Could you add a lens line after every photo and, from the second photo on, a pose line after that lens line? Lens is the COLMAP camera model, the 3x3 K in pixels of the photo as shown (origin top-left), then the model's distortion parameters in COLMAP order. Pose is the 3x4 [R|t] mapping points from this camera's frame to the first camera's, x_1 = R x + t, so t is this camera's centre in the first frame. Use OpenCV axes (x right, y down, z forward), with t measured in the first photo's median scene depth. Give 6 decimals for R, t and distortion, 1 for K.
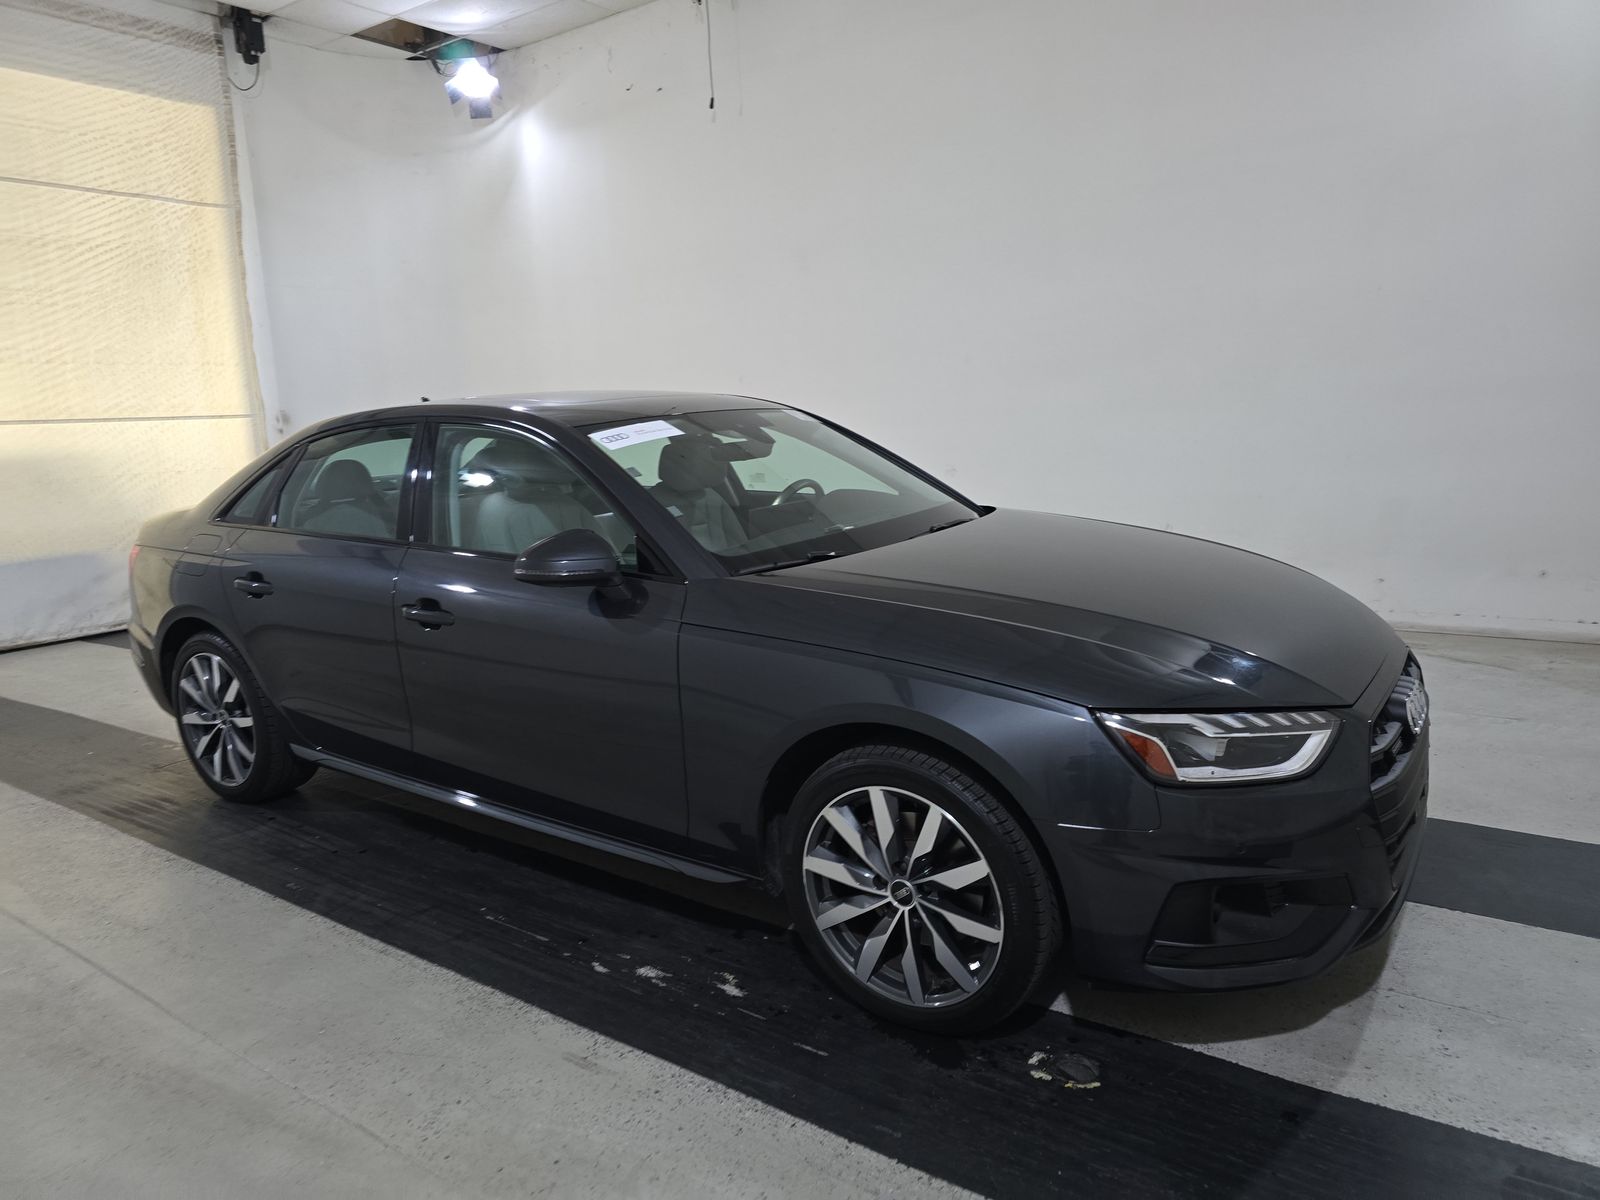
lens RADIAL K [[1067.5, 0, 799.3], [0, 1067.5, 599.3], [0, 0, 1]] dist [0.031037, -0.031952]
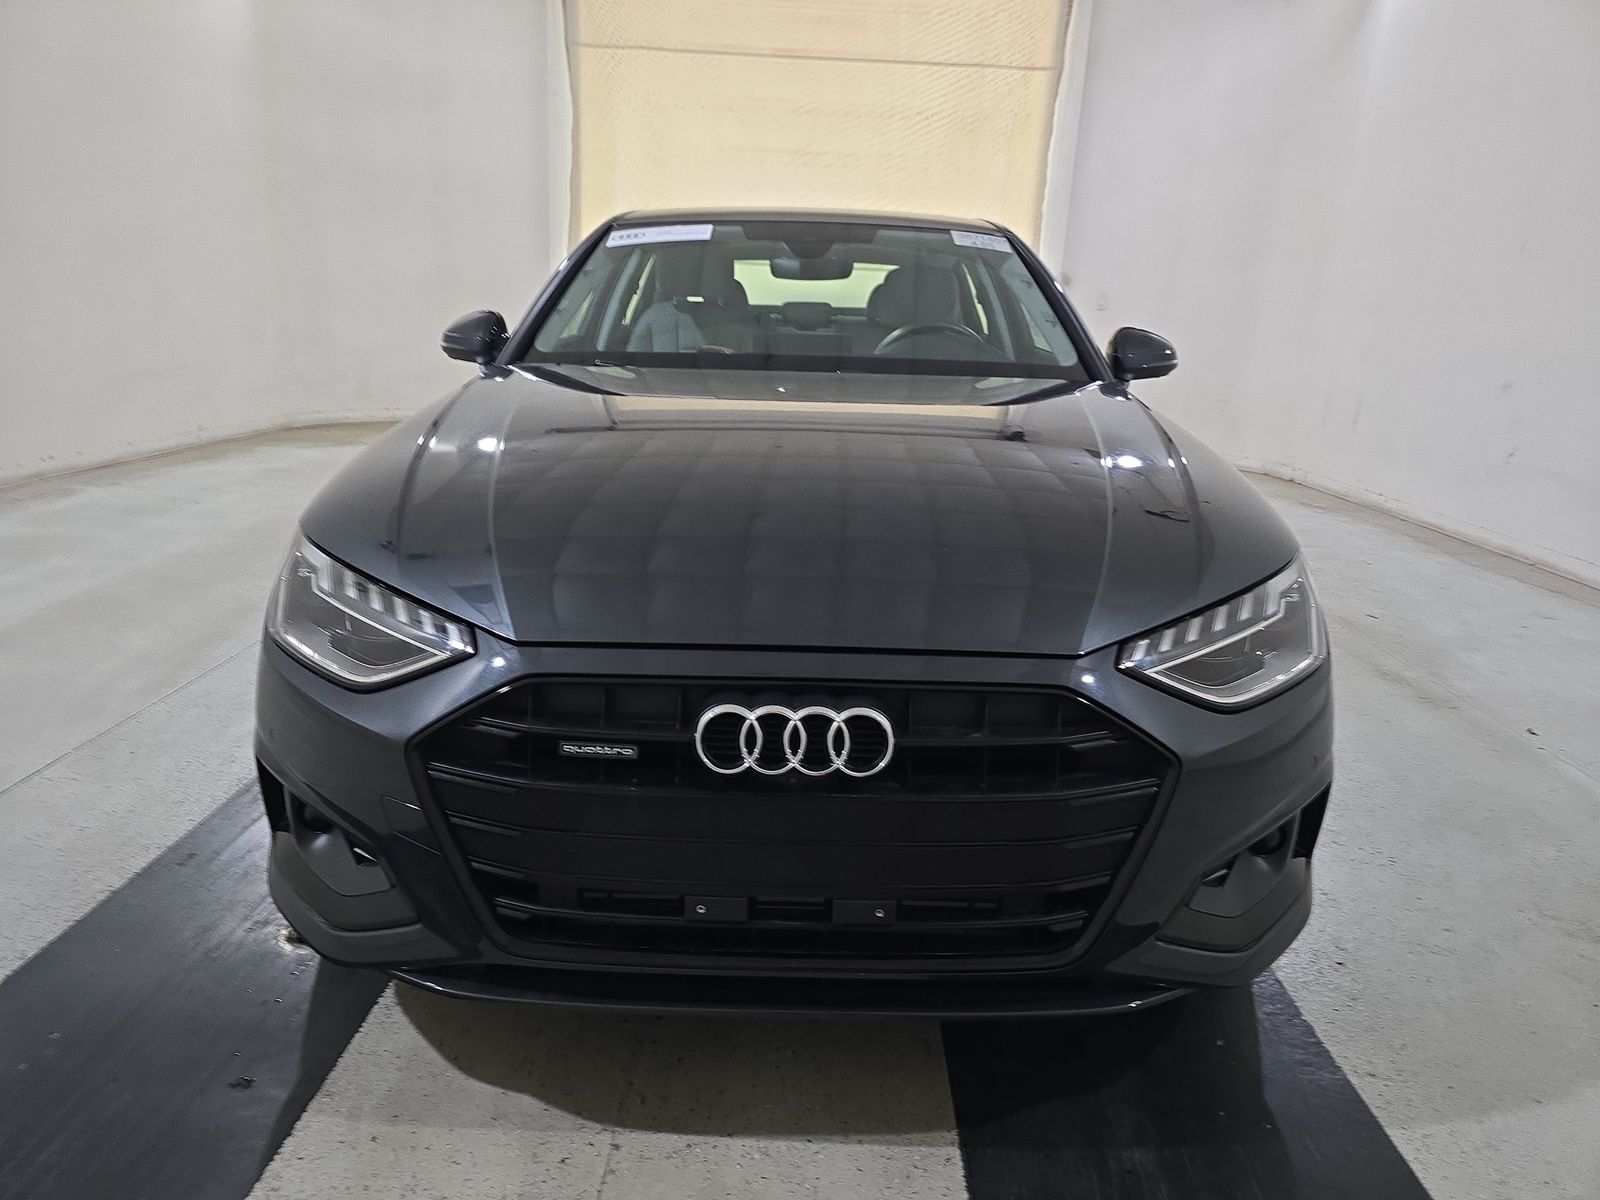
lens RADIAL K [[1067.5, 0, 798.5], [0, 1067.5, 602.1], [0, 0, 1]] dist [0.031037, -0.031952]
pose [[0.561487, 0.285173, -0.776794, 0.317210], [-0.211963, 0.956987, 0.198112, -0.024863], [0.799878, 0.053414, 0.597781, 0.222933]]
